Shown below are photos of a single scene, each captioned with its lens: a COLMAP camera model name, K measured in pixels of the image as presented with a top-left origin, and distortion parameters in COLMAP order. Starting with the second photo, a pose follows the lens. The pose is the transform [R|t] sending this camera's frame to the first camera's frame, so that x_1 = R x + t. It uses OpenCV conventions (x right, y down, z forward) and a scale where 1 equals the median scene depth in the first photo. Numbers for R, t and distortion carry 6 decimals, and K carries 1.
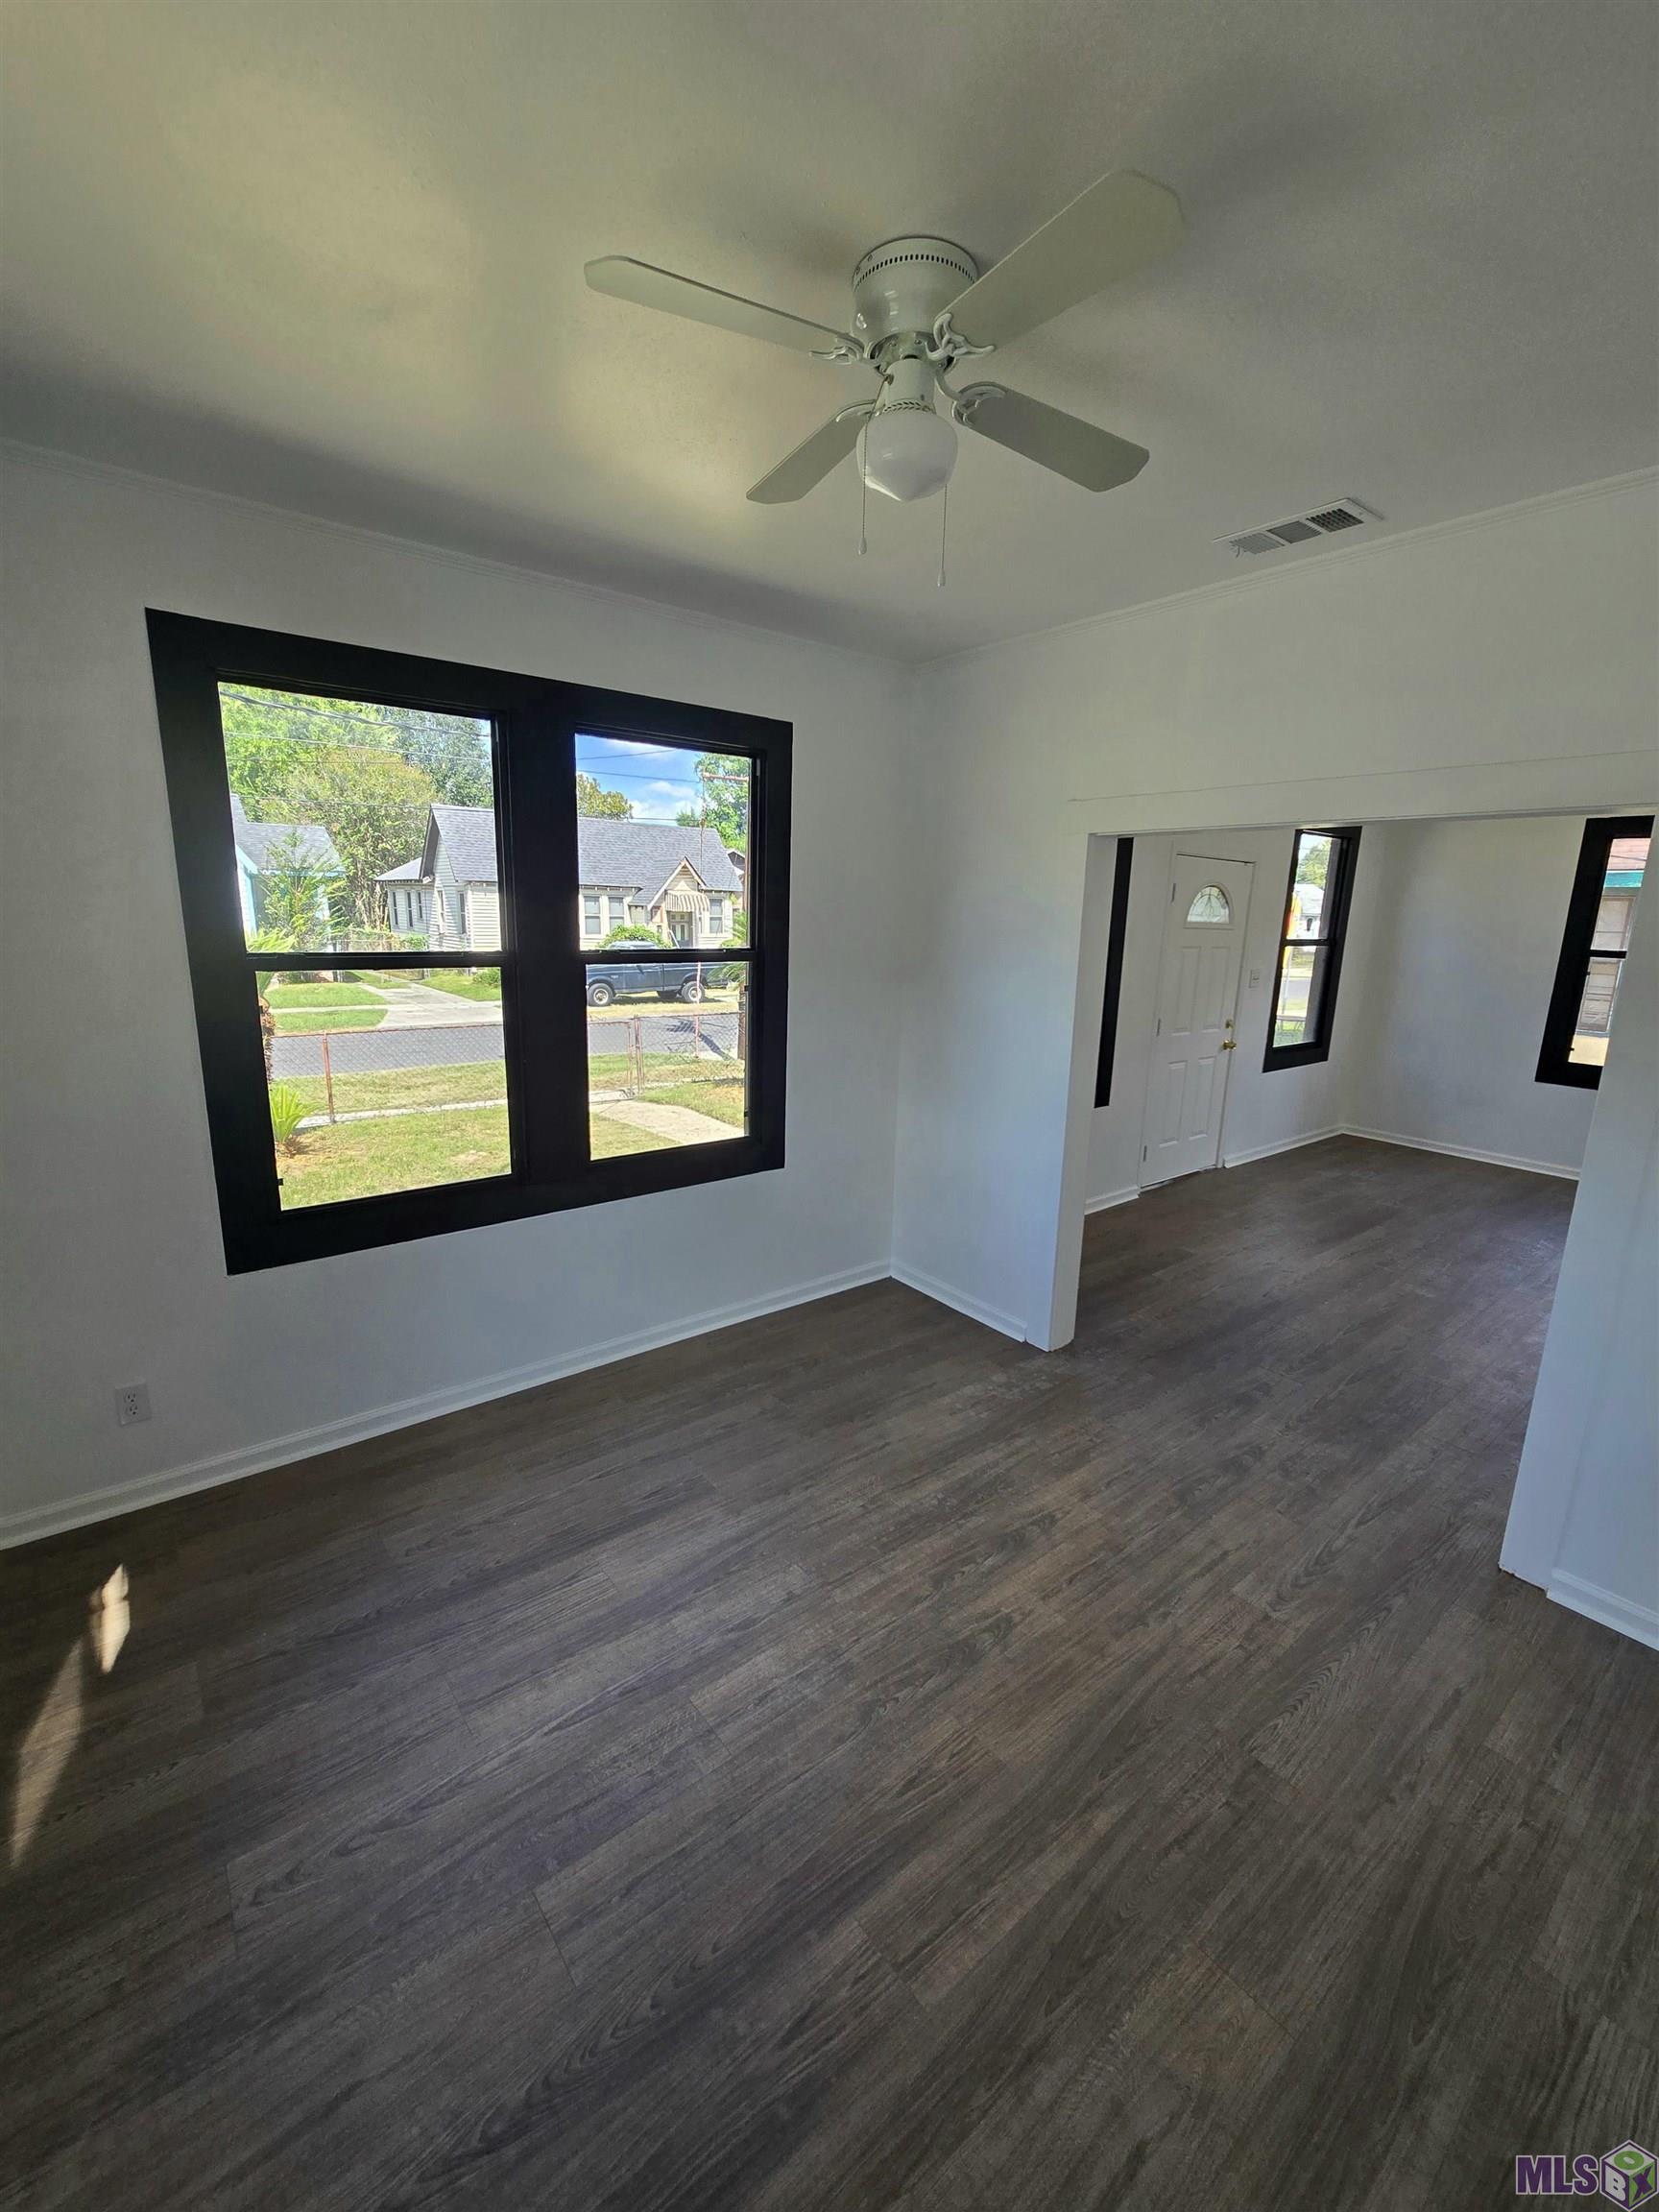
lens RADIAL K [[917.6, 0, 829.5], [0, 917.6, 1106.0], [0, 0, 1]] dist [-0.000914, -0.000182]
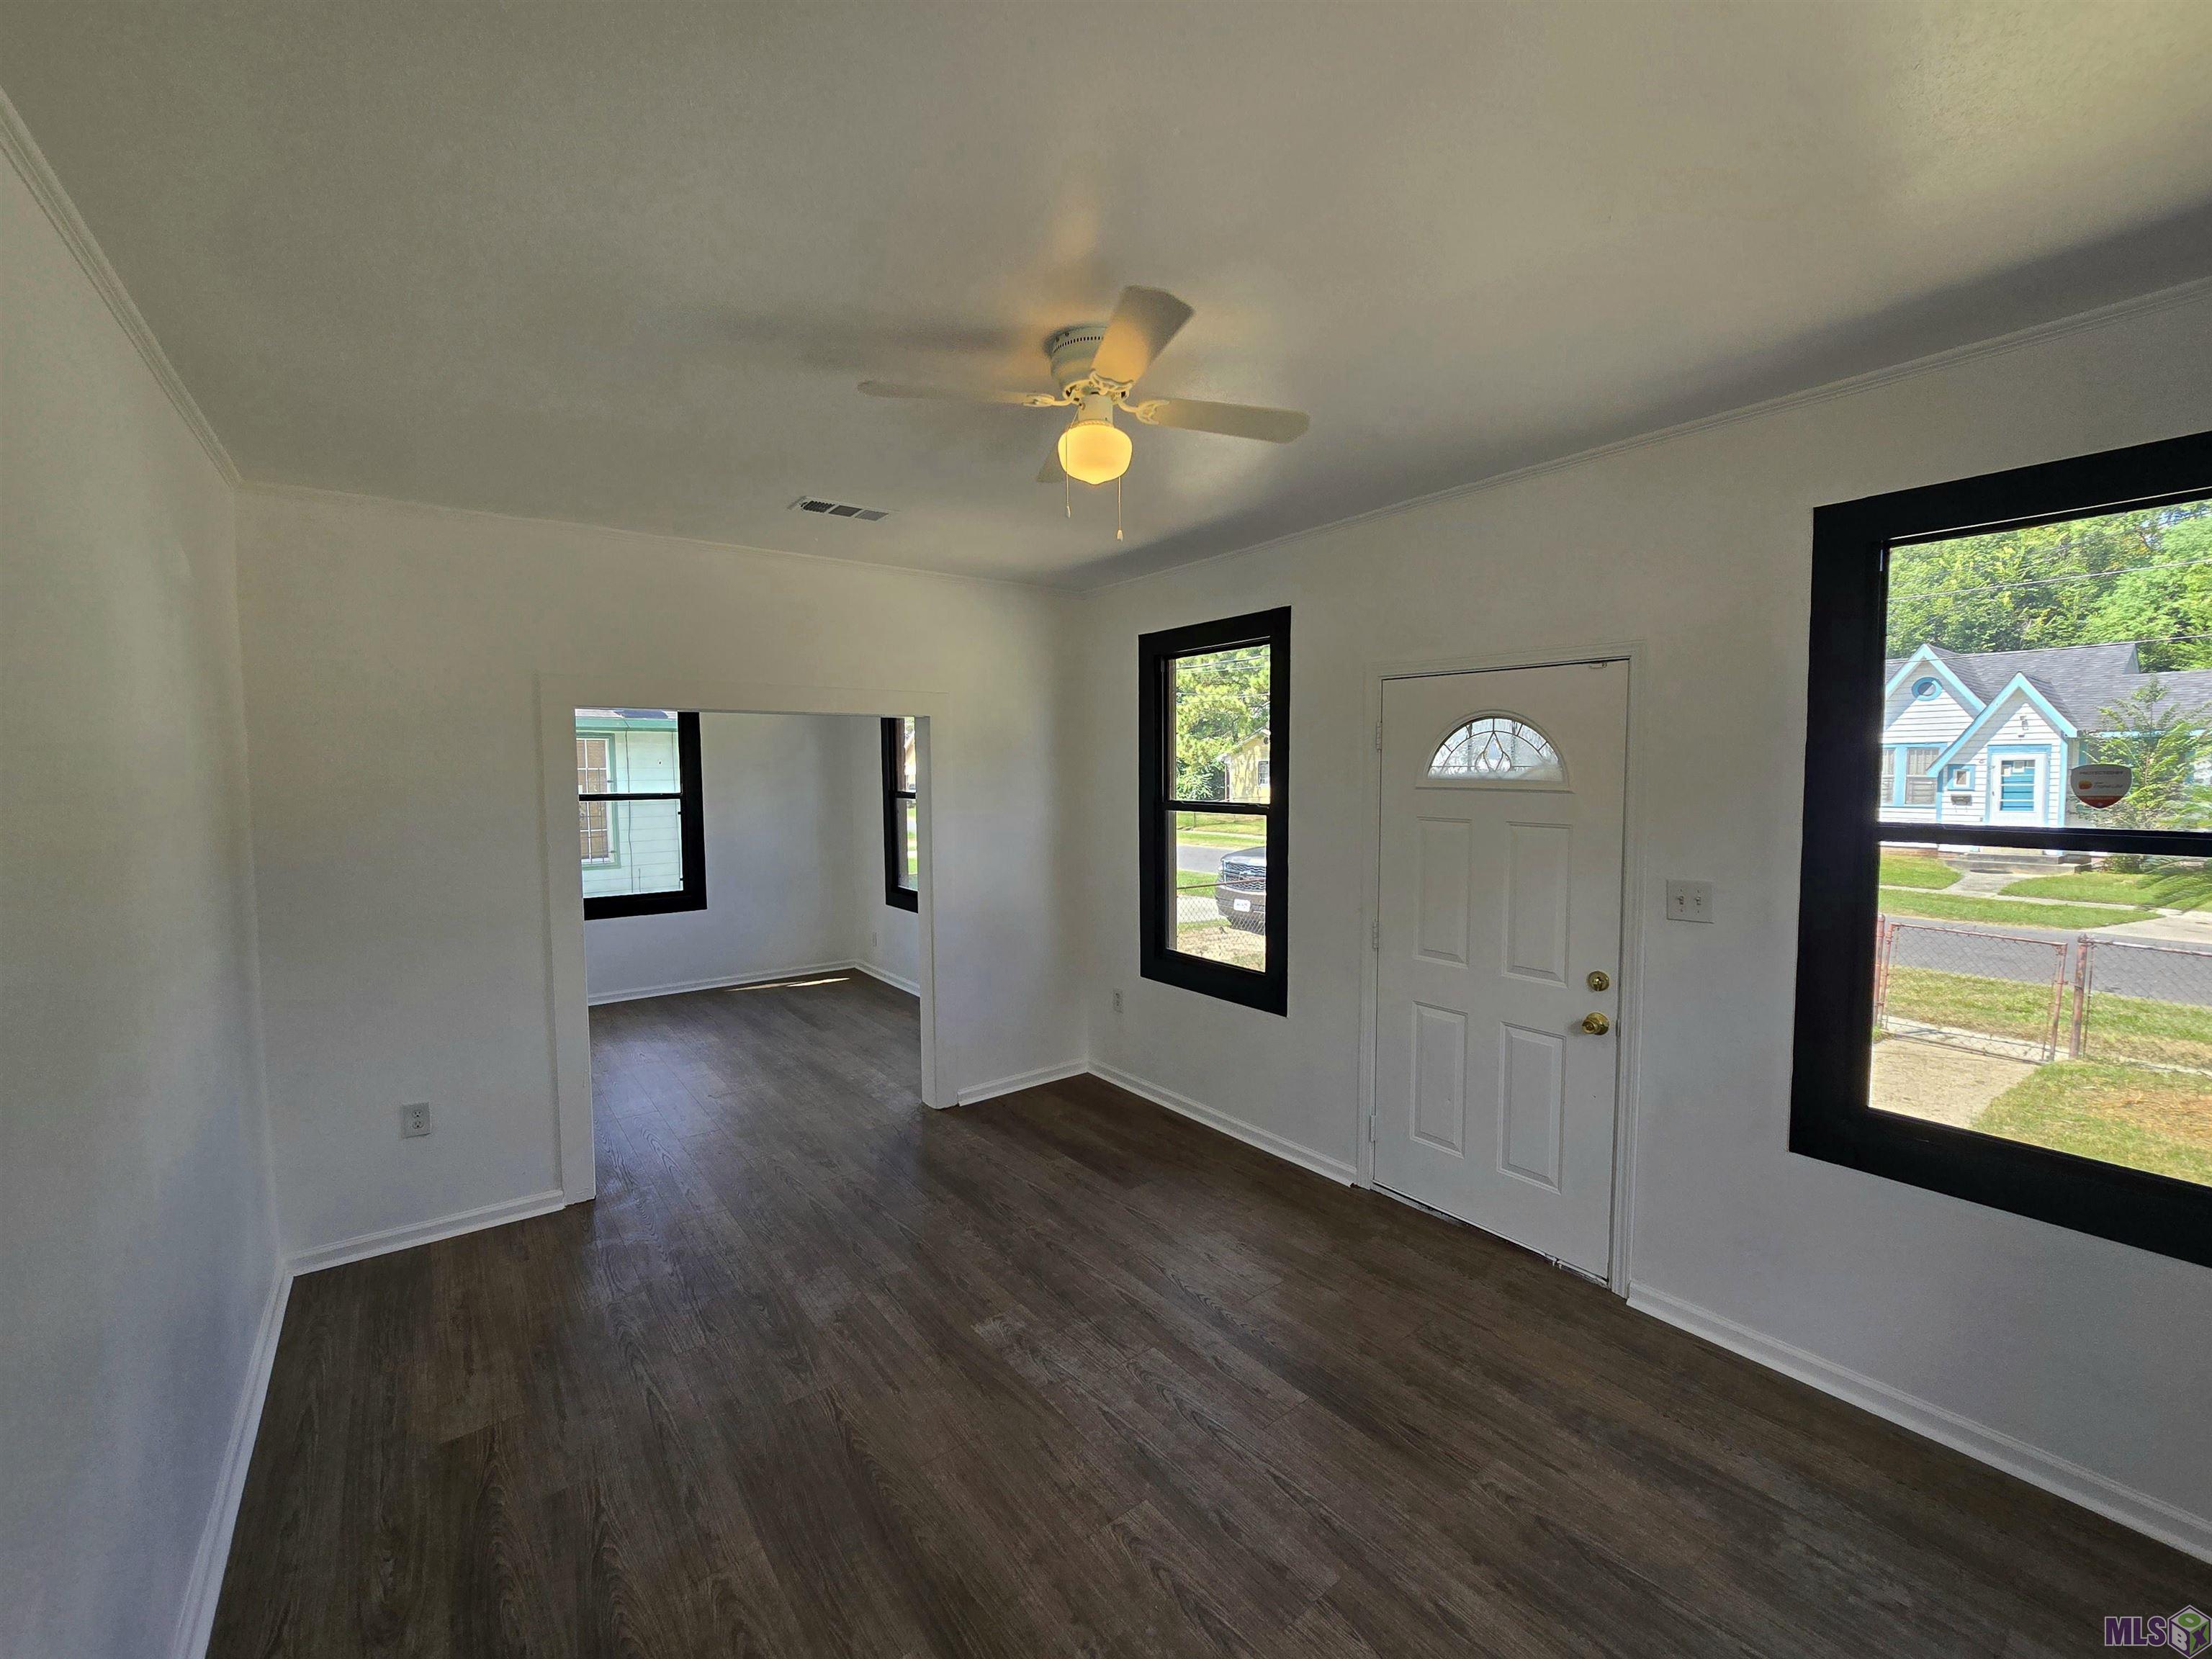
lens RADIAL K [[917.6, 0, 1106.0], [0, 917.6, 829.5], [0, 0, 1]] dist [-0.000914, -0.000182]
pose [[-0.030564, 0.046384, -0.998456, 1.091240], [-0.205893, 0.977208, 0.051700, -0.165550], [0.978097, 0.207155, -0.020317, 0.865622]]
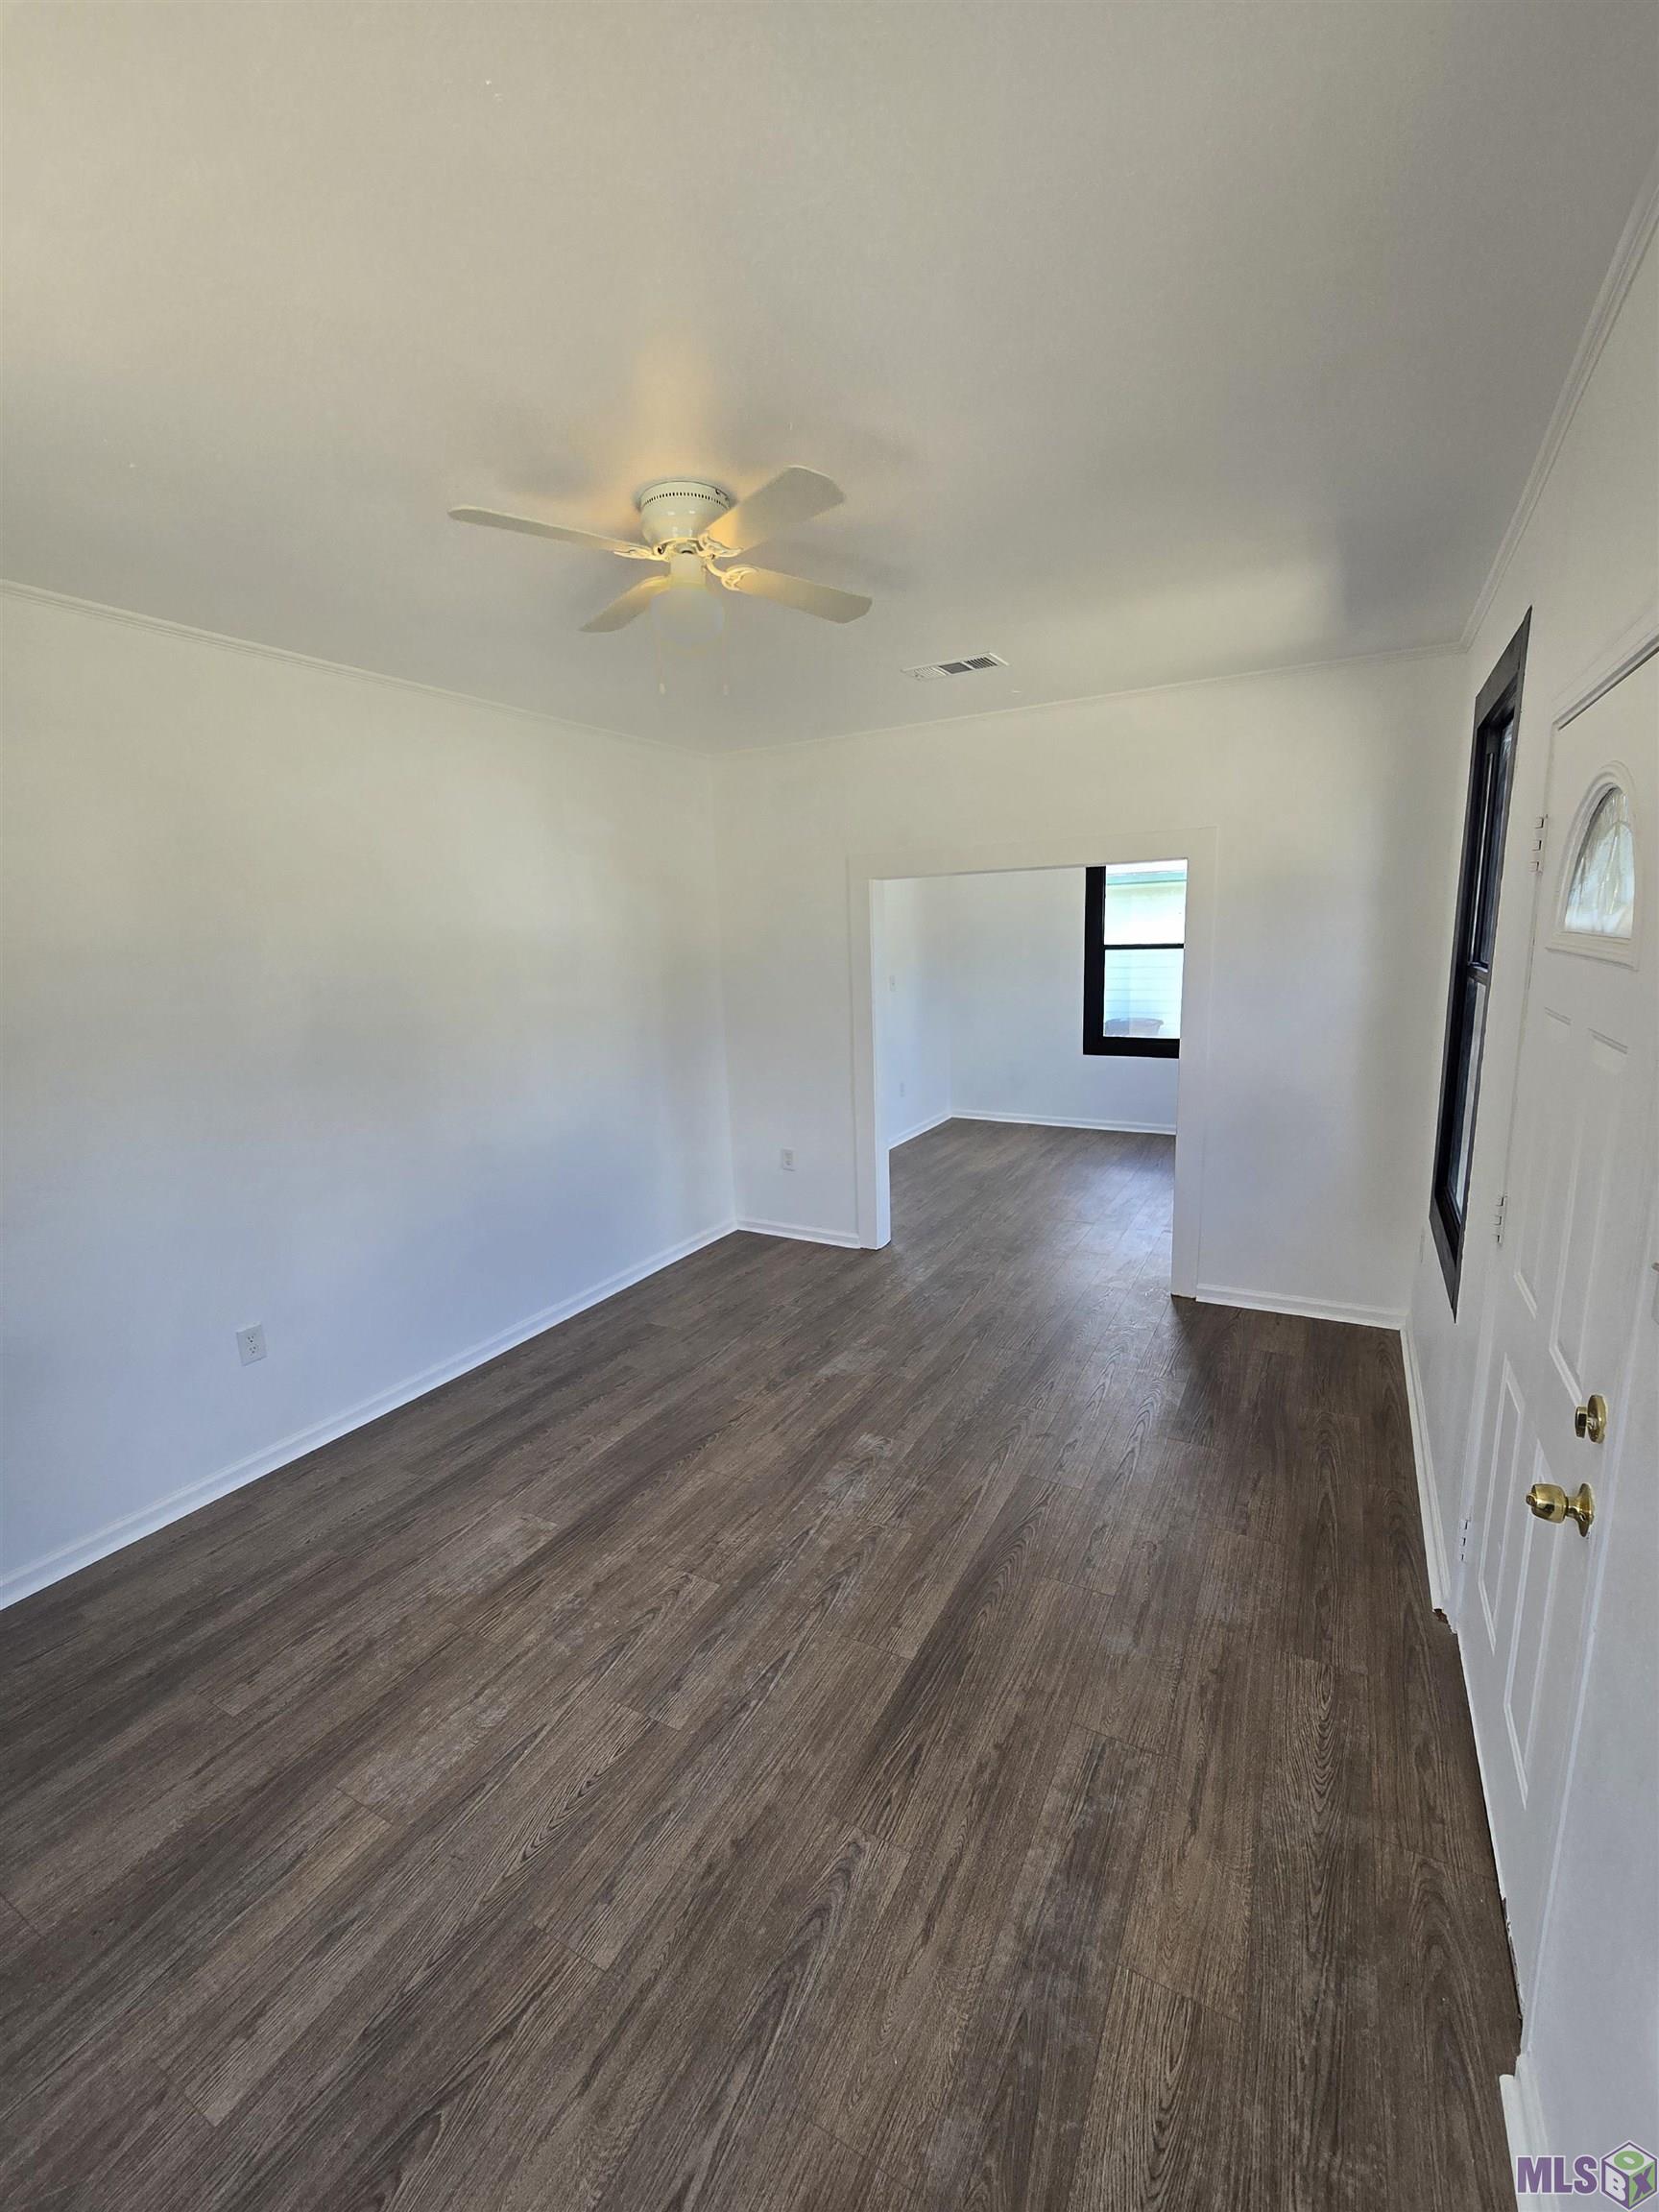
lens RADIAL K [[912.4, 0, 829.5], [0, 912.4, 1106.0], [0, 0, 1]] dist [0.013434, 0.000313]
pose [[-0.925309, 0.080969, -0.370470, 0.788739], [-0.067899, 0.925777, 0.371923, -0.265664], [0.373086, 0.369298, -0.851132, 1.280473]]
